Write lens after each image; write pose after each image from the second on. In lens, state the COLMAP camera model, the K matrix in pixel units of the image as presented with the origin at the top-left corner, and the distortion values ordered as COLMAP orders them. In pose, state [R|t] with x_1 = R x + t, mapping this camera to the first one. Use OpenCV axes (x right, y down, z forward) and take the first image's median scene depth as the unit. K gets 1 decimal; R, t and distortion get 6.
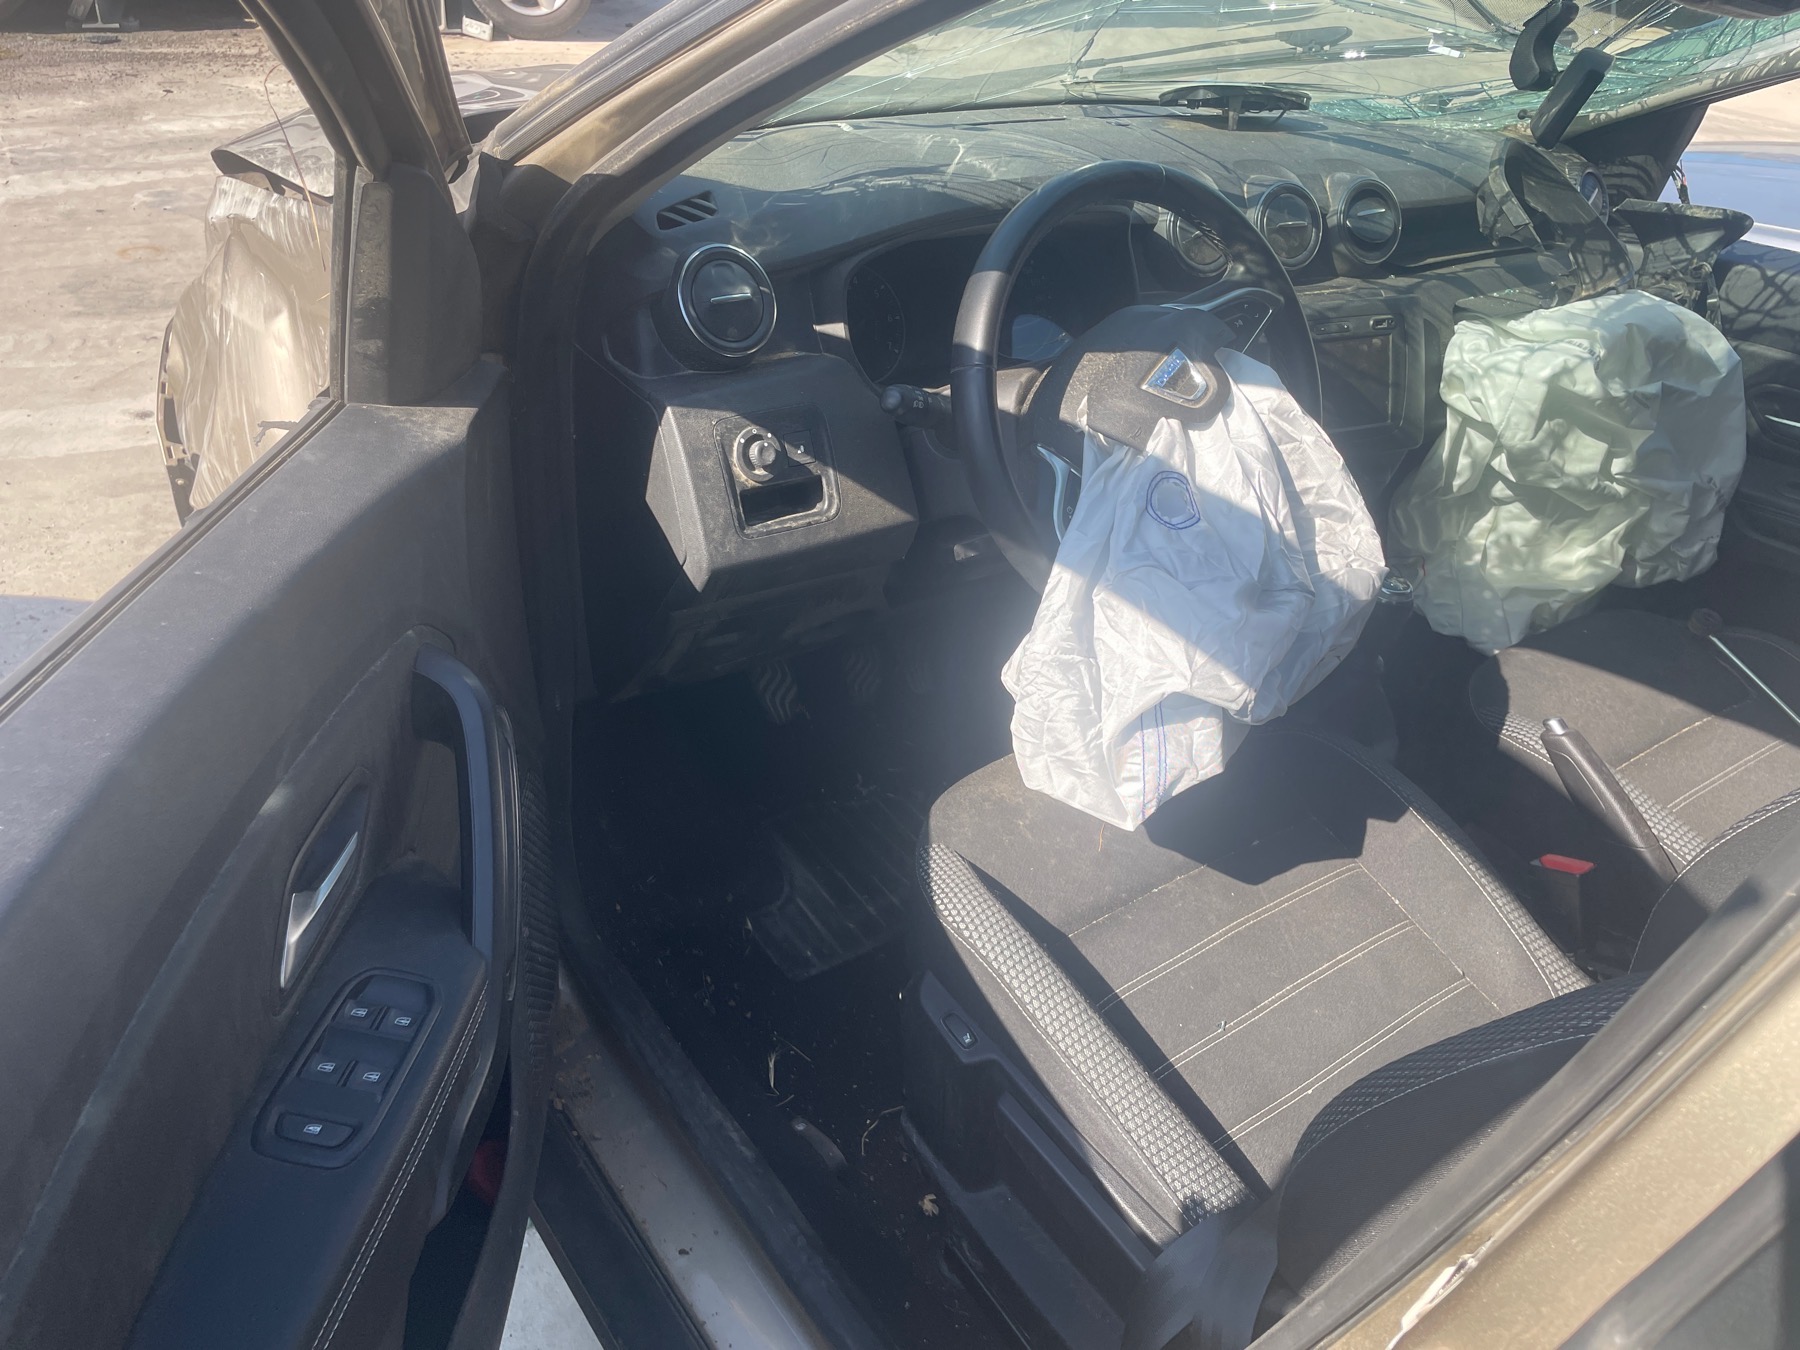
lens RADIAL K [[1372.4, 0, 893.4], [0, 1372.4, 677.7], [0, 0, 1]] dist [0.079133, -0.107694]
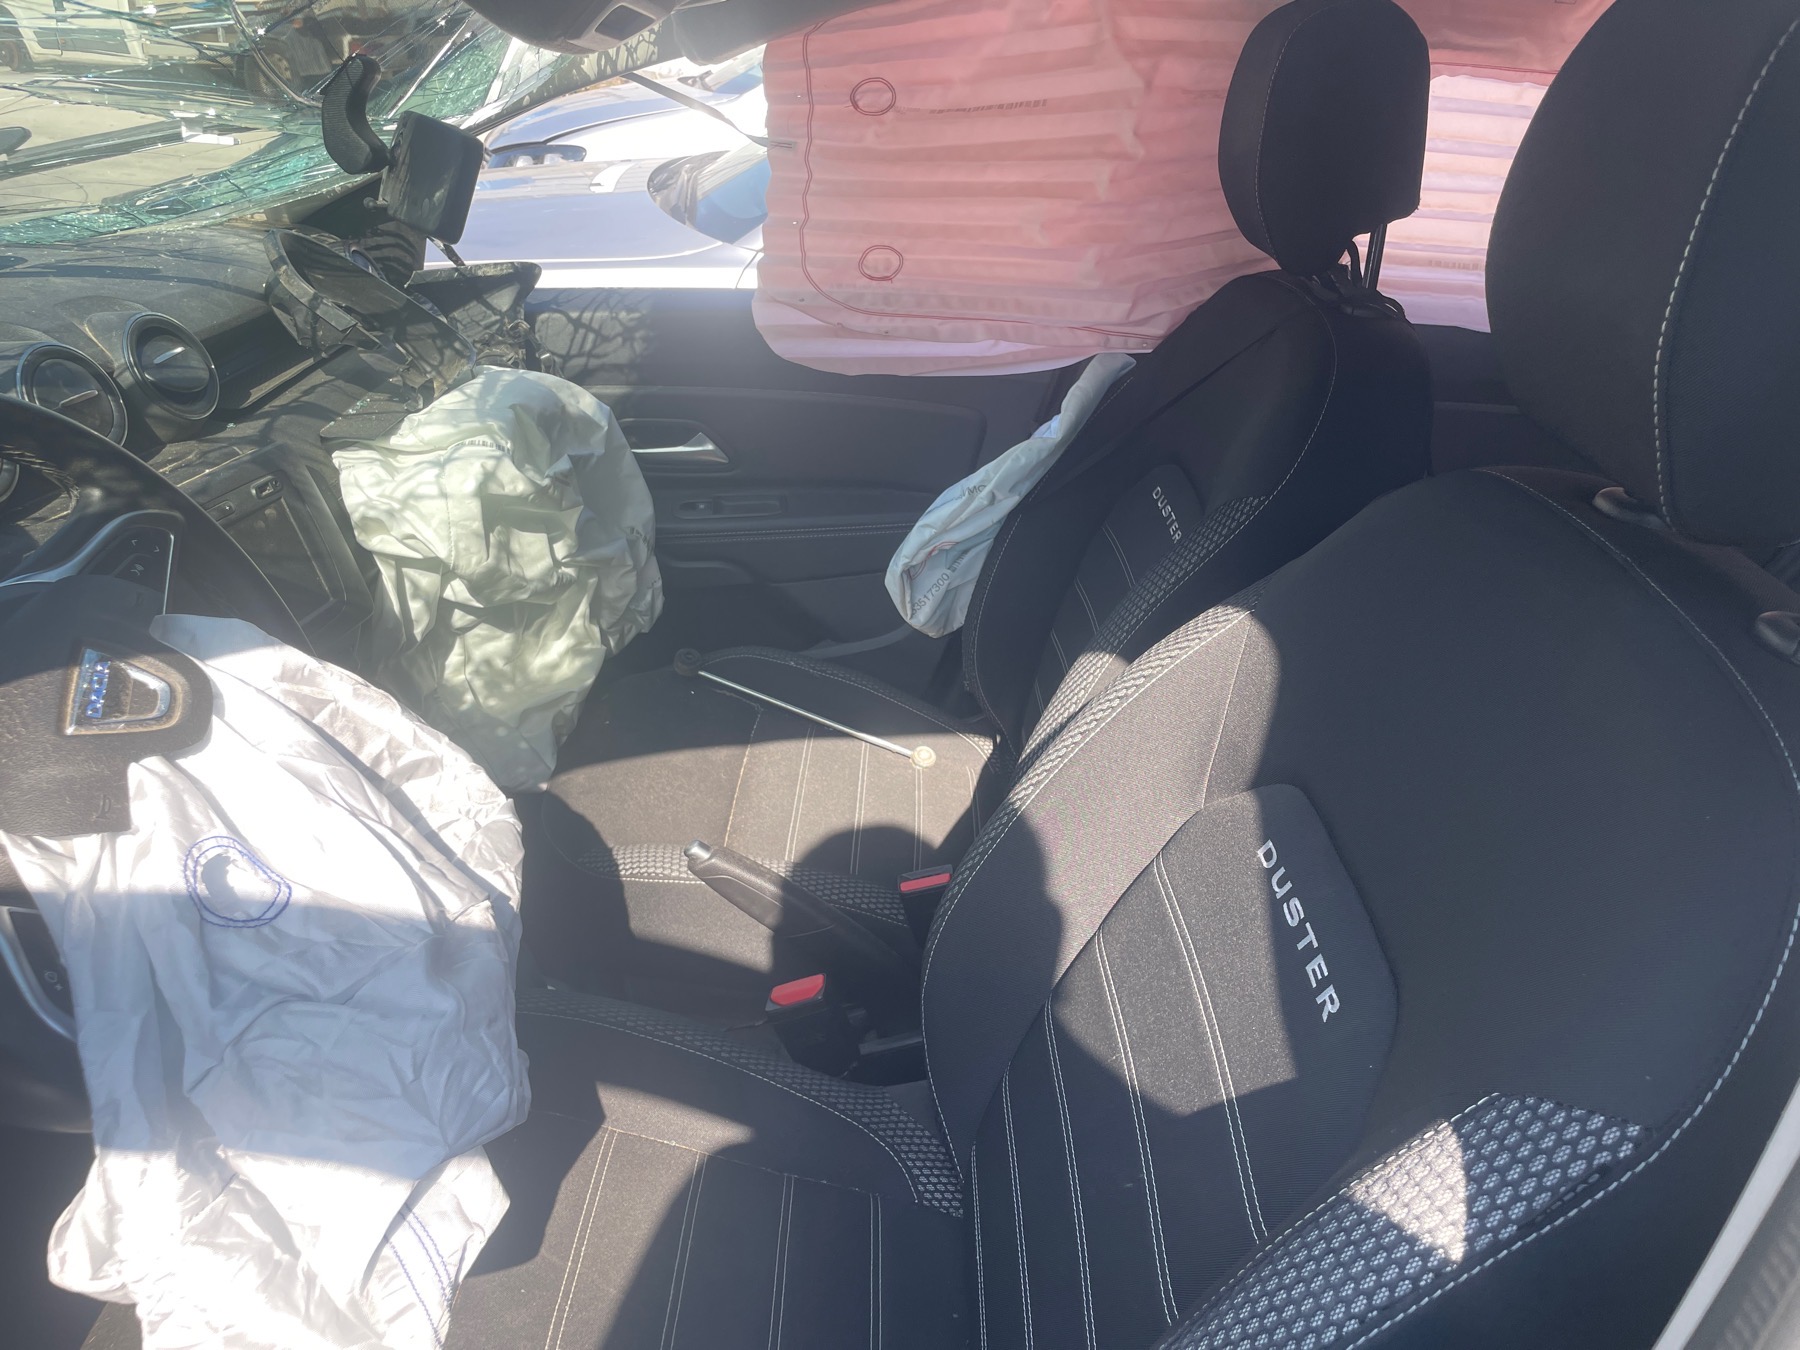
lens RADIAL K [[1372.4, 0, 920.7], [0, 1372.4, 671.5], [0, 0, 1]] dist [0.079133, -0.107694]
pose [[0.590151, -0.395334, 0.703870, -0.010458], [0.423782, 0.893806, 0.146698, -0.125289], [-0.687117, 0.211713, 0.695016, 0.246523]]
